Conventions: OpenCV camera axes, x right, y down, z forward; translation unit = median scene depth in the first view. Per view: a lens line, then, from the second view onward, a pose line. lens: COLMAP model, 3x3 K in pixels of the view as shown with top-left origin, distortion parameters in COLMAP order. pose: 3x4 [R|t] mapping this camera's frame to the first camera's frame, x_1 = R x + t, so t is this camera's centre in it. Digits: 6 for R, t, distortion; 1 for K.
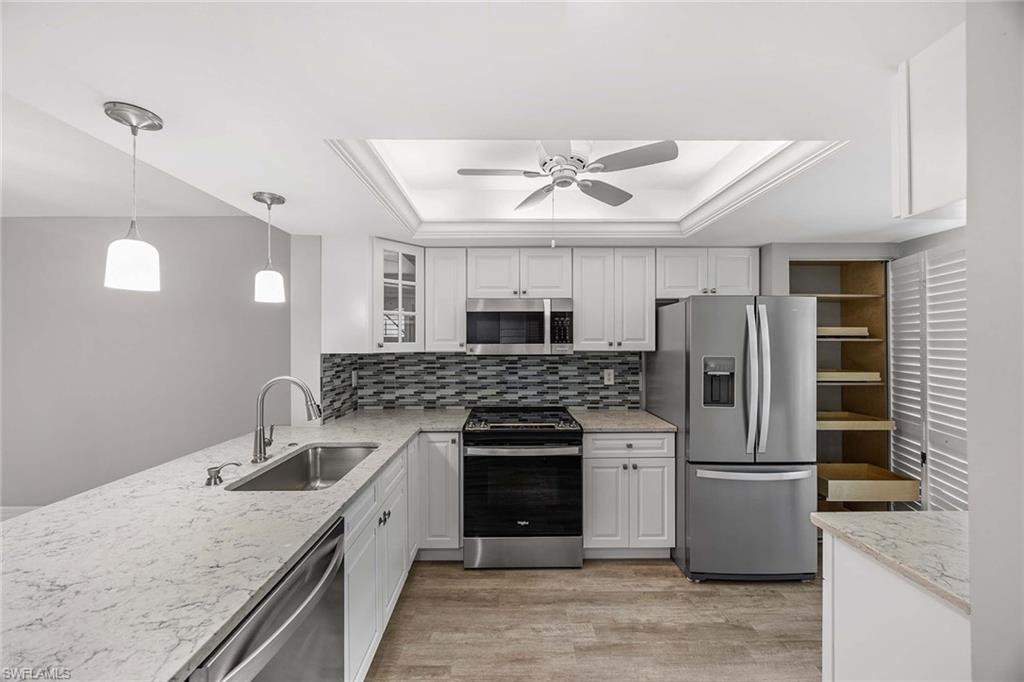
lens RADIAL K [[386.2, 0, 508.9], [0, 386.2, 340.7], [0, 0, 1]] dist [-0.001300, -0.000181]
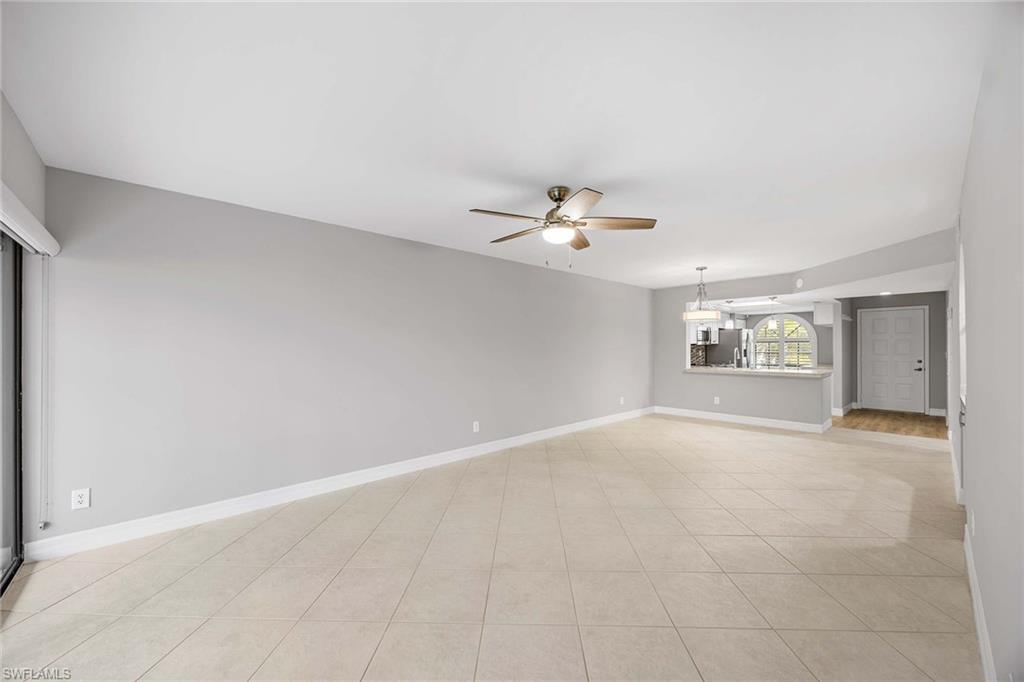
lens RADIAL K [[385.0, 0, 516.7], [0, 385.0, 347.1], [0, 0, 1]] dist [-0.000400, -0.000016]
pose [[0.735739, 0.000650, 0.677265, -2.754024], [-0.002515, 0.999995, 0.001772, 0.045508], [-0.677260, -0.003007, 0.735737, -0.209042]]
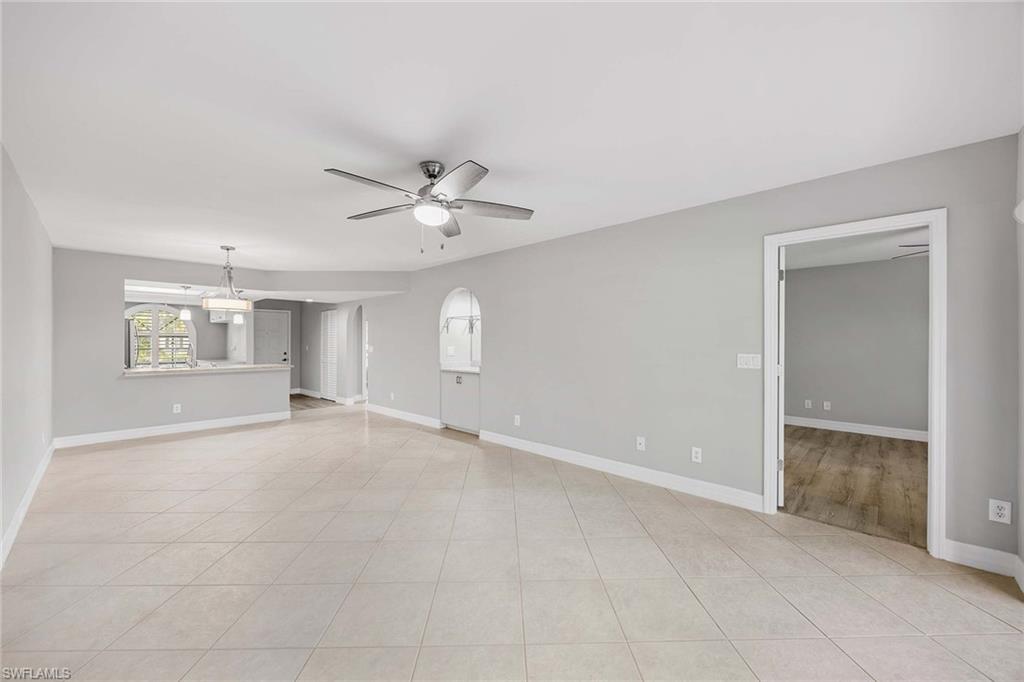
lens RADIAL K [[391.6, 0, 508.6], [0, 391.6, 336.7], [0, 0, 1]] dist [-0.001534, -0.000123]
pose [[-0.713737, 0.013374, 0.700286, -2.763699], [0.000632, 0.999830, -0.018451, 0.056954], [-0.700413, -0.012726, -0.713624, 0.832268]]
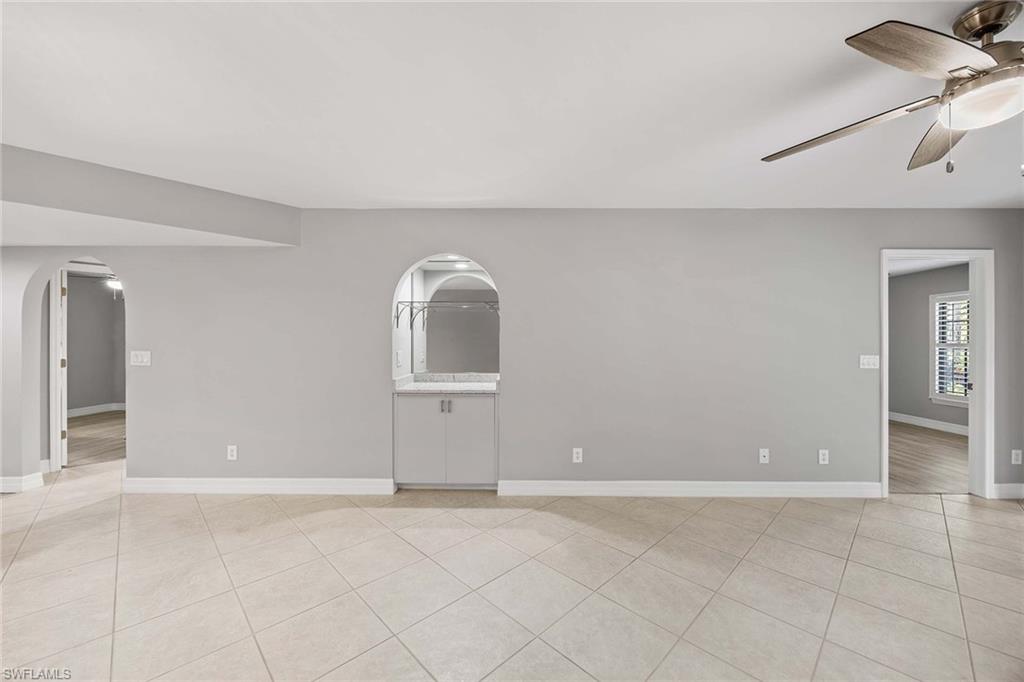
lens RADIAL K [[402.6, 0, 531.6], [0, 402.6, 346.7], [0, 0, 1]] dist [-0.001486, -0.000344]
pose [[-0.999896, 0.001365, 0.014334, -1.613046], [0.001388, 0.999998, 0.001625, 0.056223], [-0.014331, 0.001645, -0.999896, 0.815061]]
